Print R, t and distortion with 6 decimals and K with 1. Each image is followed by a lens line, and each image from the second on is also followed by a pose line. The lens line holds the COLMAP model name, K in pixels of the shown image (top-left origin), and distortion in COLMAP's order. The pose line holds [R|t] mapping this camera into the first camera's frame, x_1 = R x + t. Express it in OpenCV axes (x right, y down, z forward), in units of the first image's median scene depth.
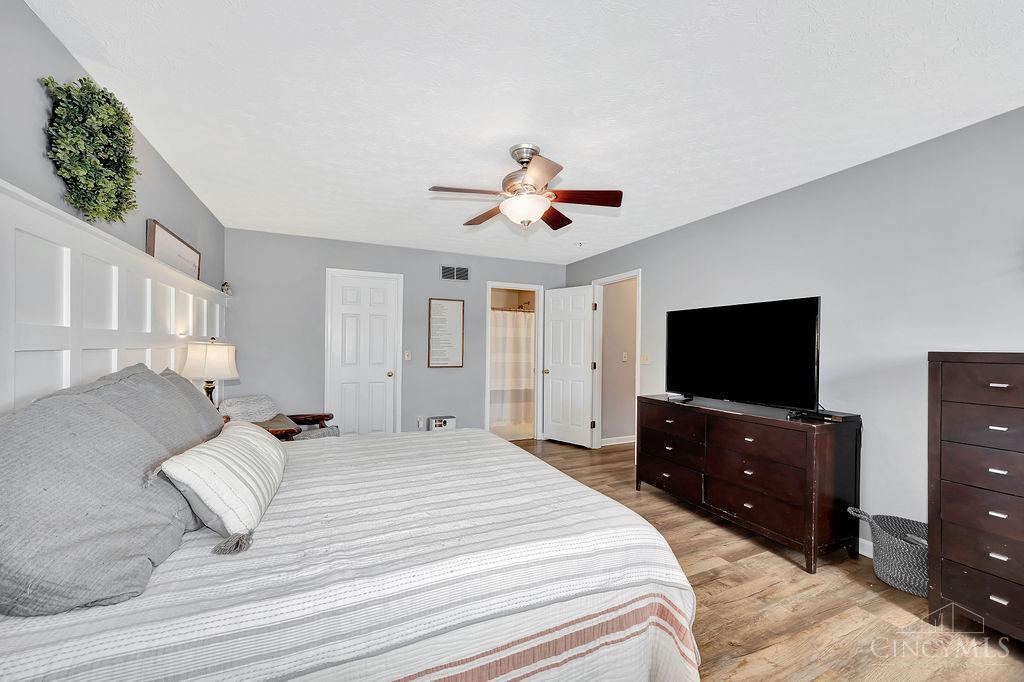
lens RADIAL K [[396.5, 0, 513.5], [0, 396.5, 344.5], [0, 0, 1]] dist [0.002010, -0.000023]
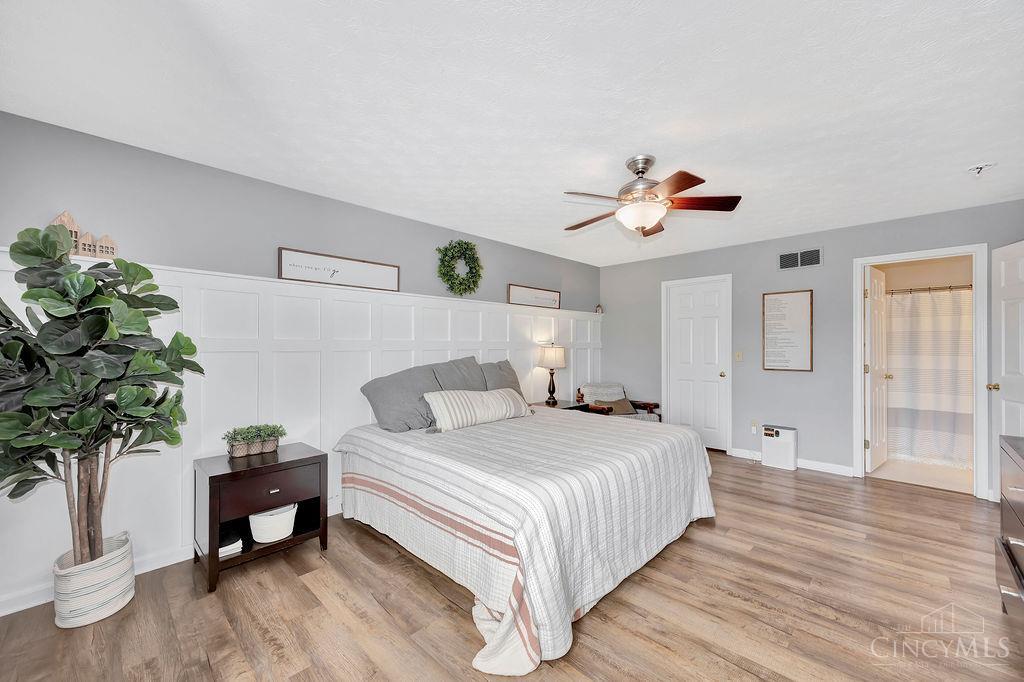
lens RADIAL K [[393.0, 0, 527.5], [0, 393.0, 348.7], [0, 0, 1]] dist [-0.000601, -0.000470]
pose [[0.378444, -0.005658, -0.925607, 0.425847], [0.012592, 0.999920, -0.000964, 0.003530], [0.925538, -0.011291, 0.378485, 0.156592]]
